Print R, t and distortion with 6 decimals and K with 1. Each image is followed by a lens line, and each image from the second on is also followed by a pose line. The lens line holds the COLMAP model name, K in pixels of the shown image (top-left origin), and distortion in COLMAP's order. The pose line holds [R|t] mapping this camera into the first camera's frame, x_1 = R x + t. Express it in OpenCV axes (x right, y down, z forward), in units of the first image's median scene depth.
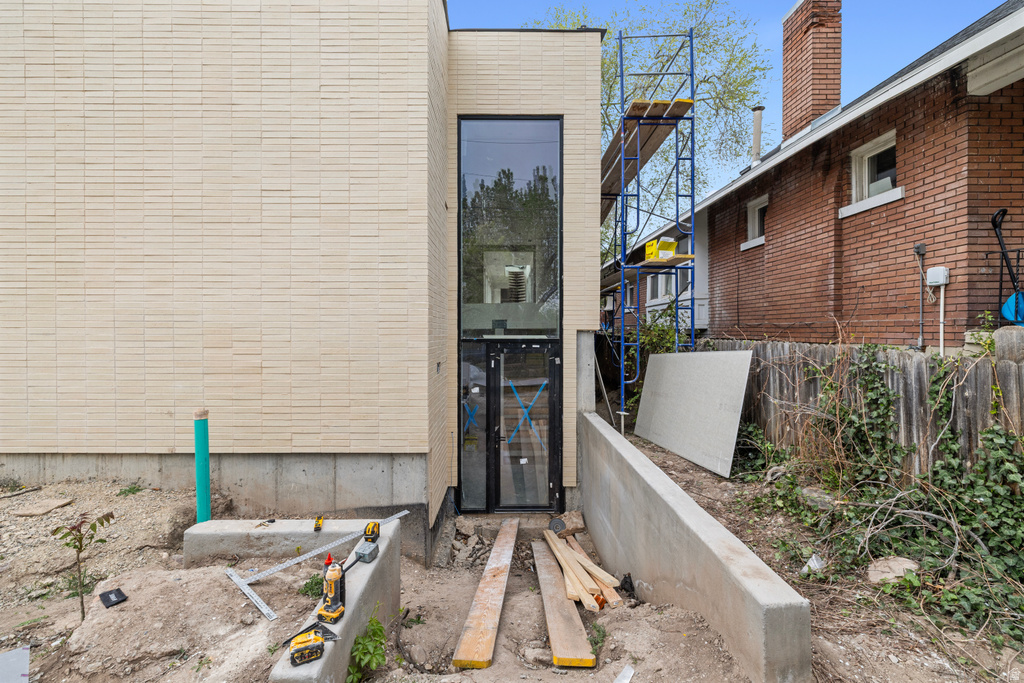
lens RADIAL K [[432.3, 0, 505.3], [0, 432.3, 335.8], [0, 0, 1]] dist [-0.000408, 0.000138]
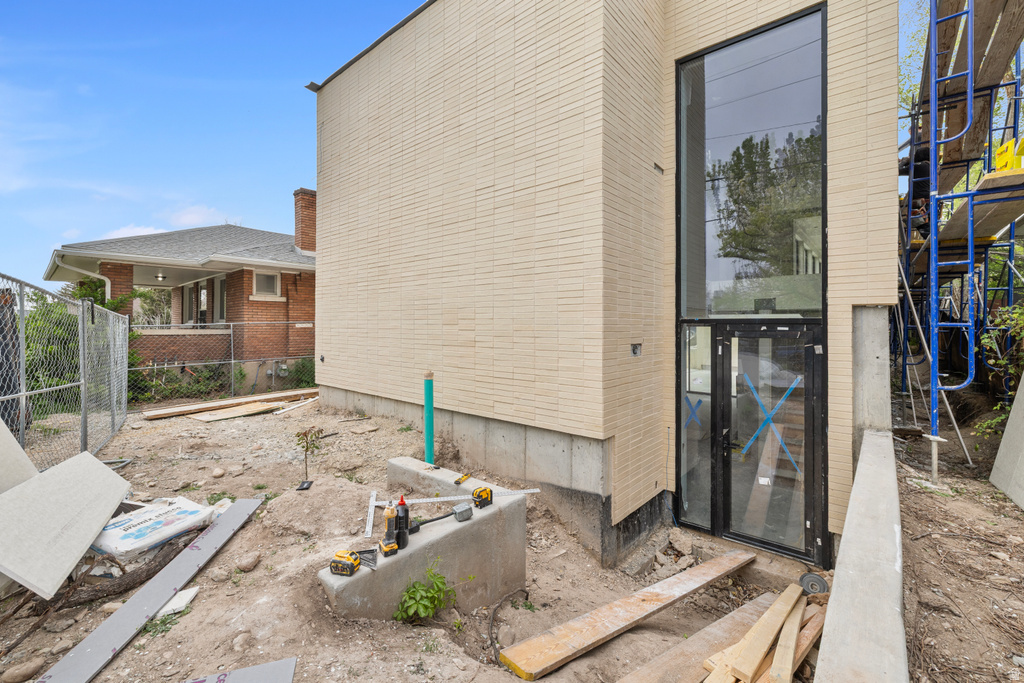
lens RADIAL K [[432.3, 0, 502.9], [0, 432.3, 321.5], [0, 0, 1]] dist [-0.000408, 0.000138]
pose [[0.749631, -0.003785, -0.661845, 0.267186], [-0.009209, 0.999827, -0.016148, 0.037791], [0.661792, 0.018200, 0.749467, 0.170844]]
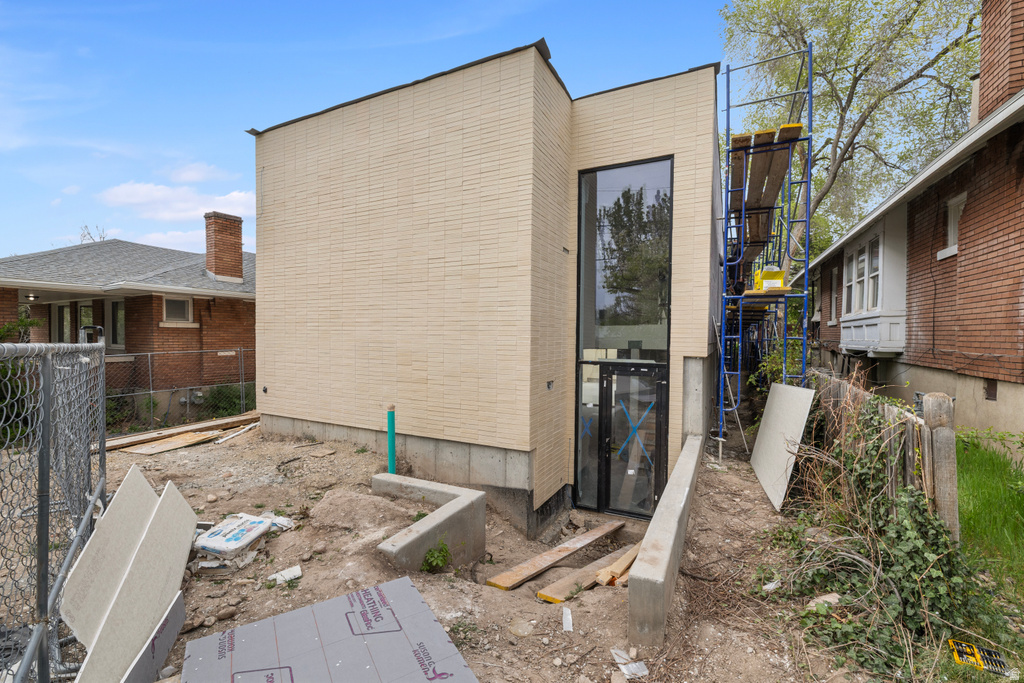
lens RADIAL K [[432.3, 0, 504.2], [0, 432.3, 347.1], [0, 0, 1]] dist [-0.000408, 0.000138]
pose [[0.886889, 0.018496, -0.461612, 0.348418], [-0.012129, 0.999786, 0.016756, -0.064240], [0.461823, -0.009262, 0.886924, -0.188635]]
